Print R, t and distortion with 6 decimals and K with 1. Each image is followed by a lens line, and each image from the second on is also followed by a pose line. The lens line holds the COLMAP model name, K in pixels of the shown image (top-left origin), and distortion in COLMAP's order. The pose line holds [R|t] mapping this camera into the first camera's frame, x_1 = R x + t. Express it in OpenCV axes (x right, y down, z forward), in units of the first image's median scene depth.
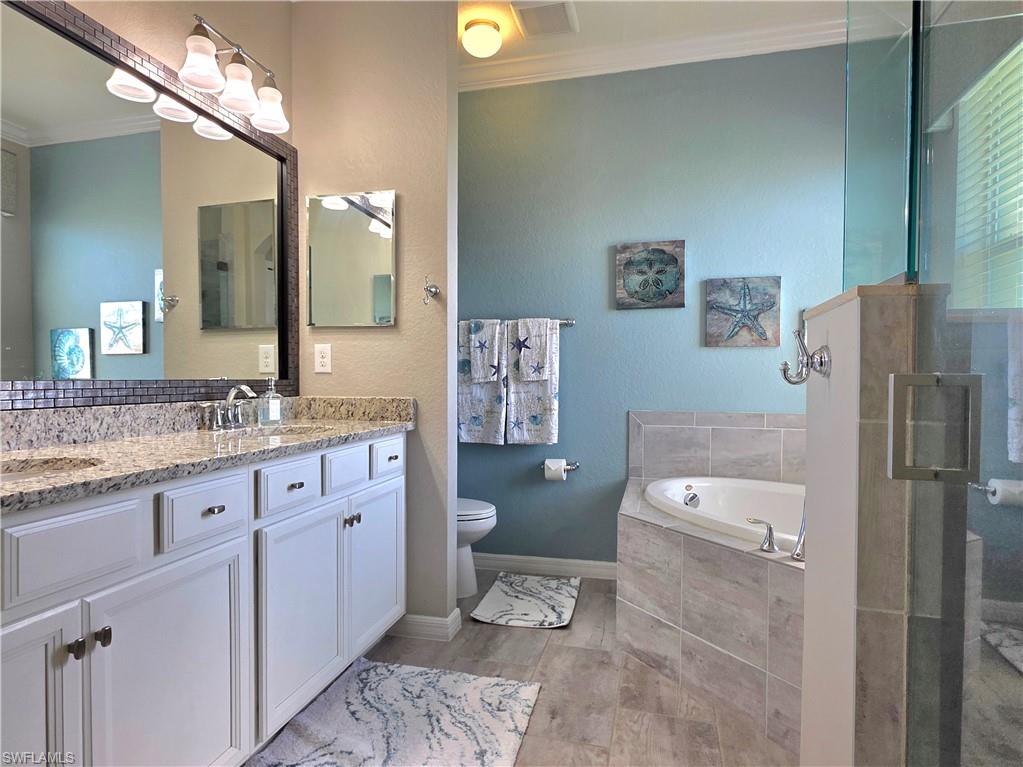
lens RADIAL K [[575.3, 0, 510.4], [0, 575.3, 397.5], [0, 0, 1]] dist [-0.000794, -0.000224]
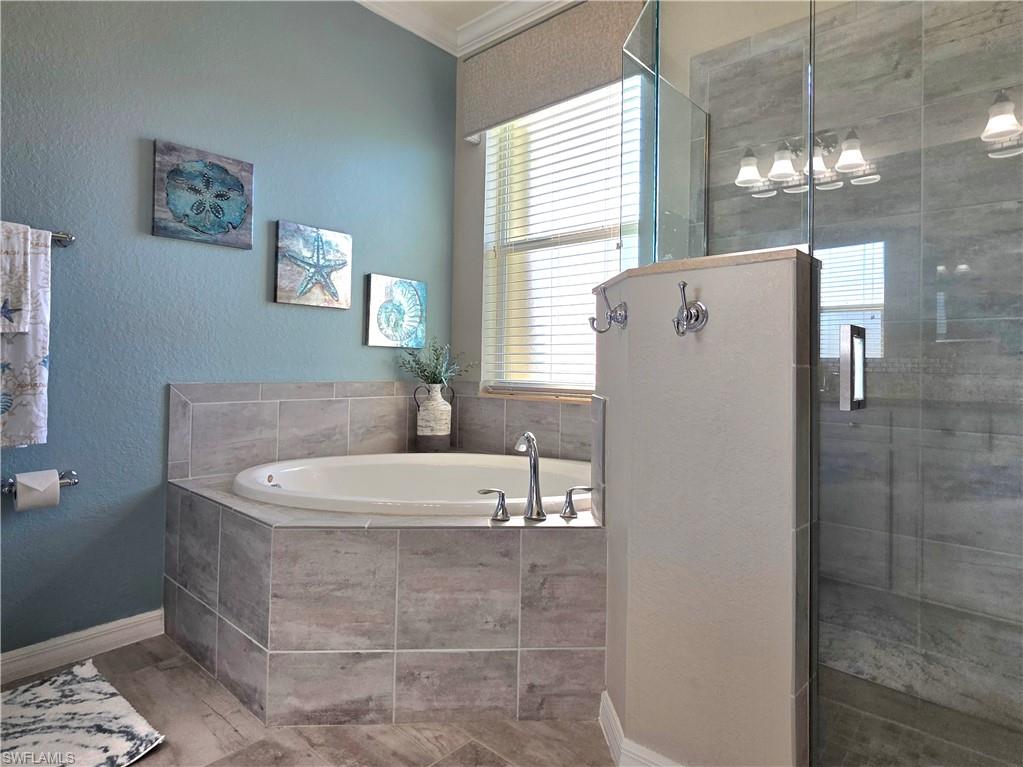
lens RADIAL K [[570.1, 0, 511.9], [0, 570.1, 358.4], [0, 0, 1]] dist [0.002141, -0.000195]
pose [[0.454713, 0.013206, 0.890540, -0.230610], [0.014234, 0.999655, -0.022092, 0.014317], [-0.890525, 0.022721, 0.454367, 0.339428]]
